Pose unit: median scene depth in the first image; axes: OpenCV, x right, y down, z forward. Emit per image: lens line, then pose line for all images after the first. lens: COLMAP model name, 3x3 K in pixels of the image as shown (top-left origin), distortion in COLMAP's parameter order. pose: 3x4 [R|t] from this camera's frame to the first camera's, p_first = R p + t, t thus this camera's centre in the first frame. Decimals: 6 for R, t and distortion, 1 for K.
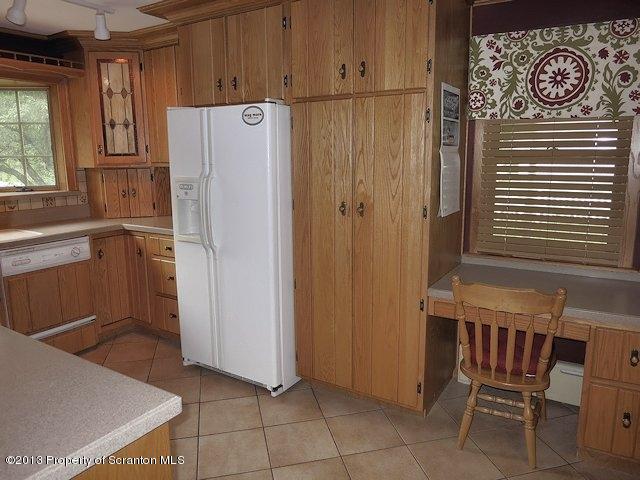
lens RADIAL K [[466.7, 0, 317.3], [0, 466.7, 240.3], [0, 0, 1]] dist [-0.028726, -0.006850]
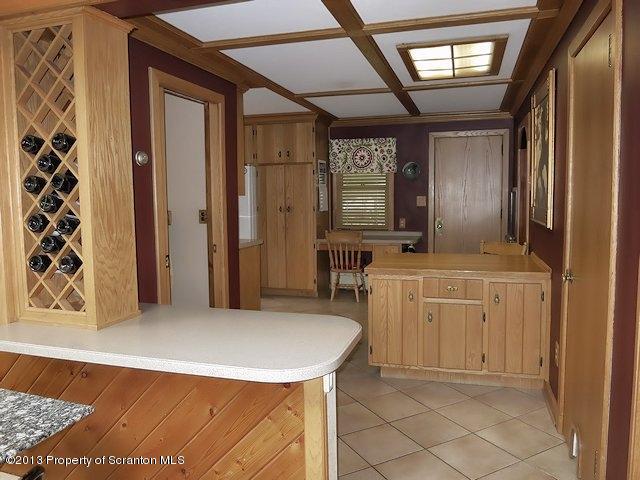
lens RADIAL K [[466.7, 0, 320.8], [0, 466.7, 239.3], [0, 0, 1]] dist [-0.028726, -0.006850]
pose [[0.968843, -0.024913, 0.246419, -0.362342], [0.044408, 0.996278, -0.073874, 0.290301], [-0.243662, 0.082515, 0.966344, -1.446451]]
